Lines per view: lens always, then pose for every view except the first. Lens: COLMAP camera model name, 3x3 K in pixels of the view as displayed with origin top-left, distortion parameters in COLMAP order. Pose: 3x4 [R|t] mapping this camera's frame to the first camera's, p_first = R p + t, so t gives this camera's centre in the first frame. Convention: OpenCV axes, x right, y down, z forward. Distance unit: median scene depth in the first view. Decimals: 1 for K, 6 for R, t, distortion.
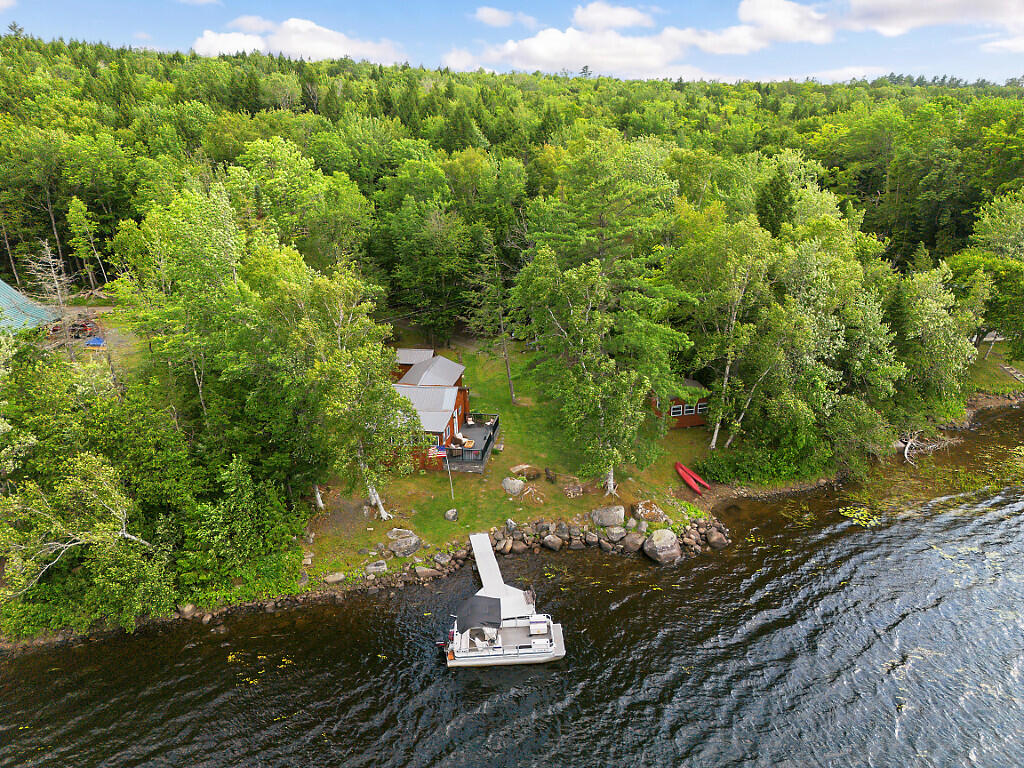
lens RADIAL K [[714.5, 0, 513.0], [0, 714.5, 392.4], [0, 0, 1]] dist [0.079552, -0.086072]
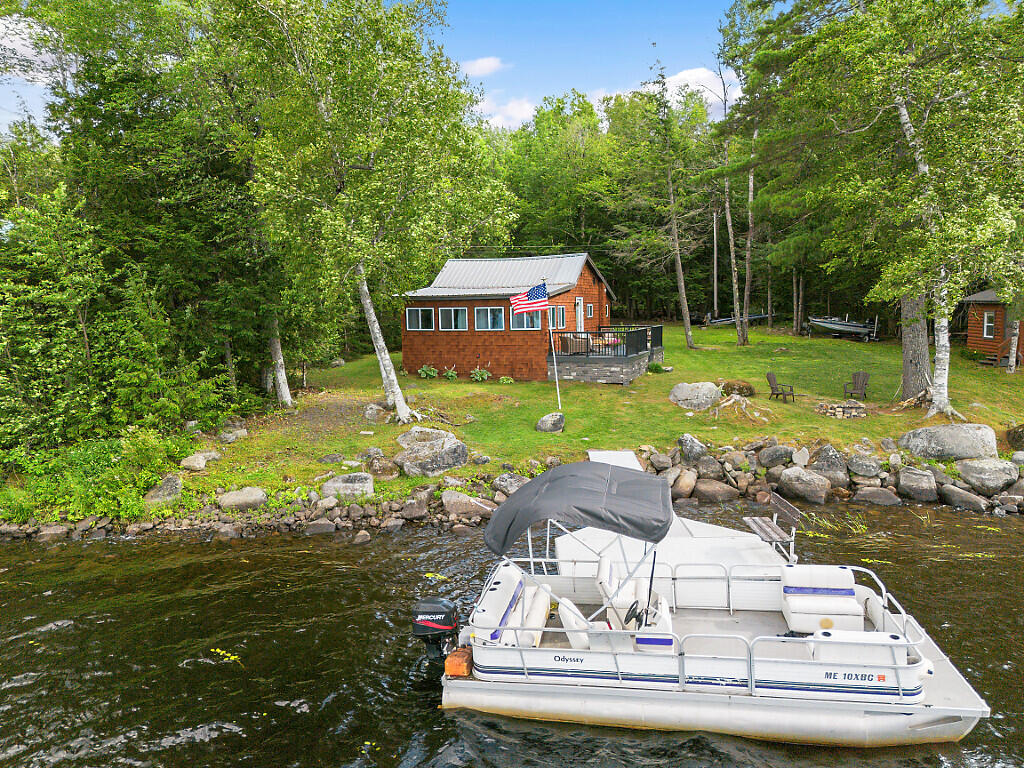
lens RADIAL K [[726.8, 0, 507.9], [0, 726.8, 367.6], [0, 0, 1]] dist [0.072950, -0.086567]
pose [[0.974202, 0.009133, -0.225492, -0.011444], [-0.066943, 0.965905, -0.250093, 0.251799], [0.215520, 0.258736, 0.941598, 0.567581]]
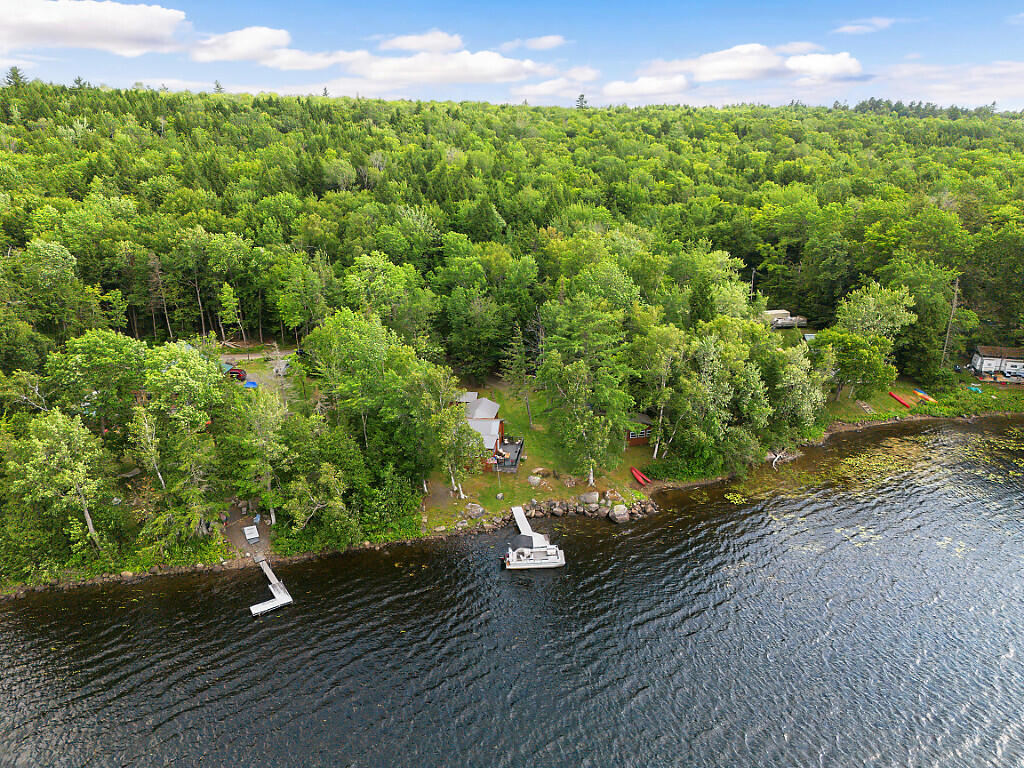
lens RADIAL K [[714.5, 0, 513.0], [0, 714.5, 392.4], [0, 0, 1]] dist [0.079552, -0.086072]
pose [[0.999981, 0.003395, 0.005165, -0.064299], [-0.003375, 0.999987, -0.003875, -0.077929], [-0.005178, 0.003857, 0.999979, -0.757080]]
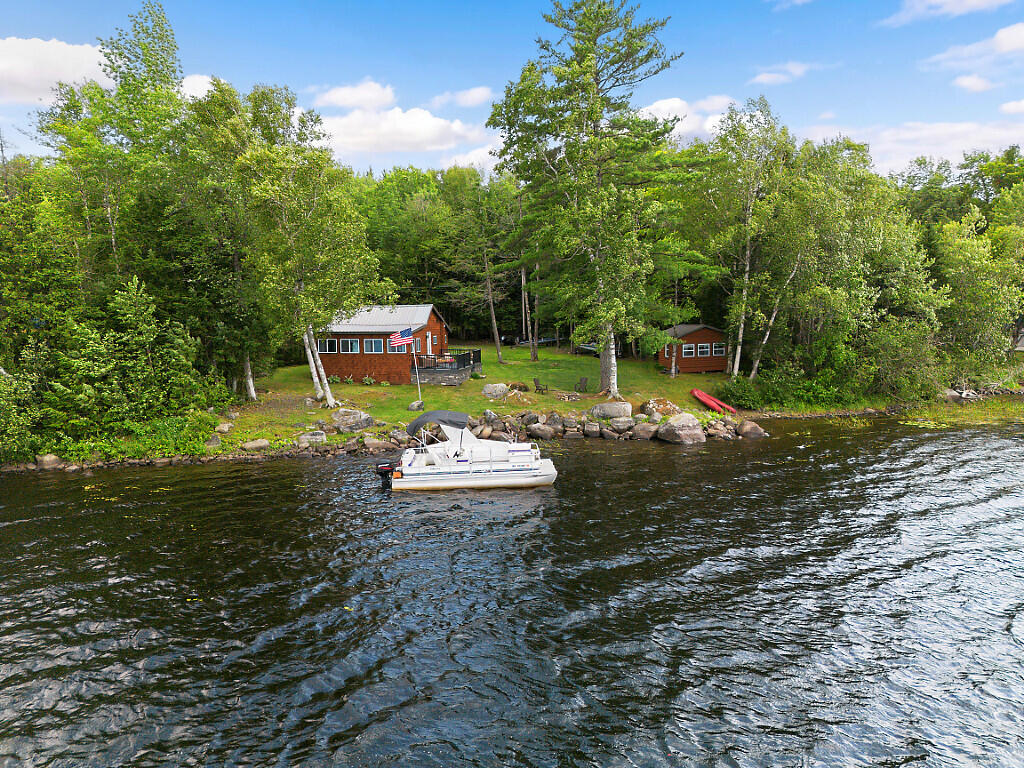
lens RADIAL K [[714.5, 0, 513.0], [0, 714.5, 392.4], [0, 0, 1]] dist [0.079552, -0.086072]
pose [[0.999994, 0.002293, 0.002456, 0.020372], [-0.001642, 0.971183, -0.238327, 0.346959], [-0.002931, 0.238322, 0.971182, 0.220911]]
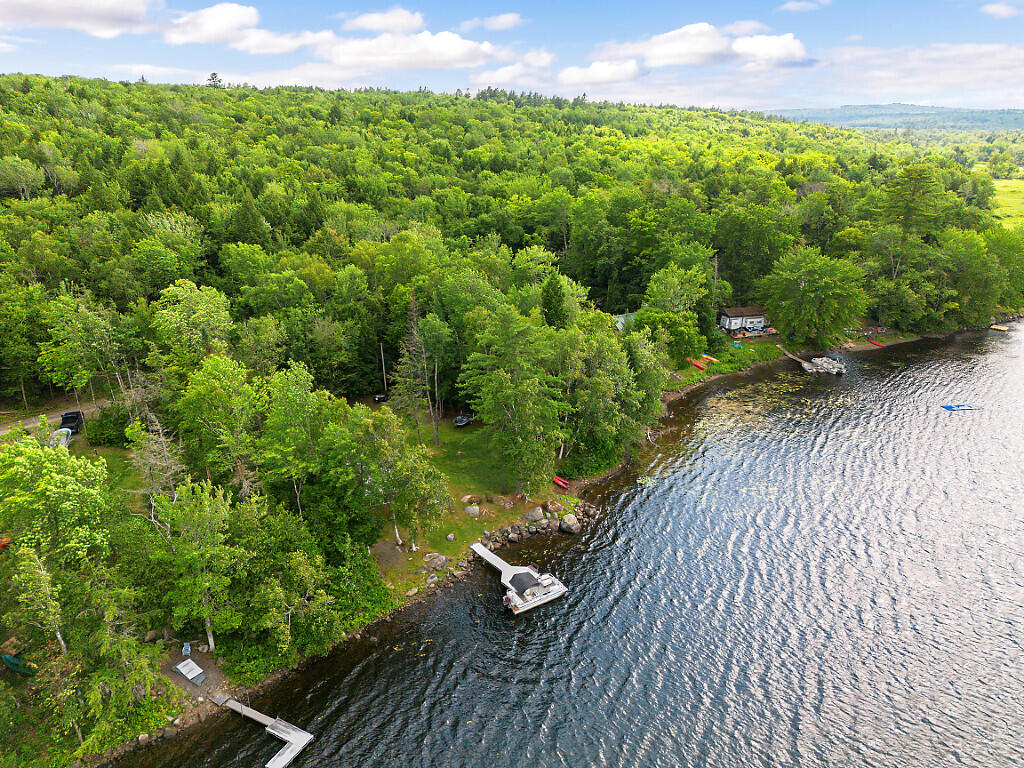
lens RADIAL K [[714.5, 0, 513.0], [0, 714.5, 392.4], [0, 0, 1]] dist [0.079552, -0.086072]
pose [[0.878025, -0.160510, 0.450898, -0.633920], [0.152789, 0.986796, 0.053756, -0.212513], [-0.453572, 0.021693, 0.890955, -0.492531]]
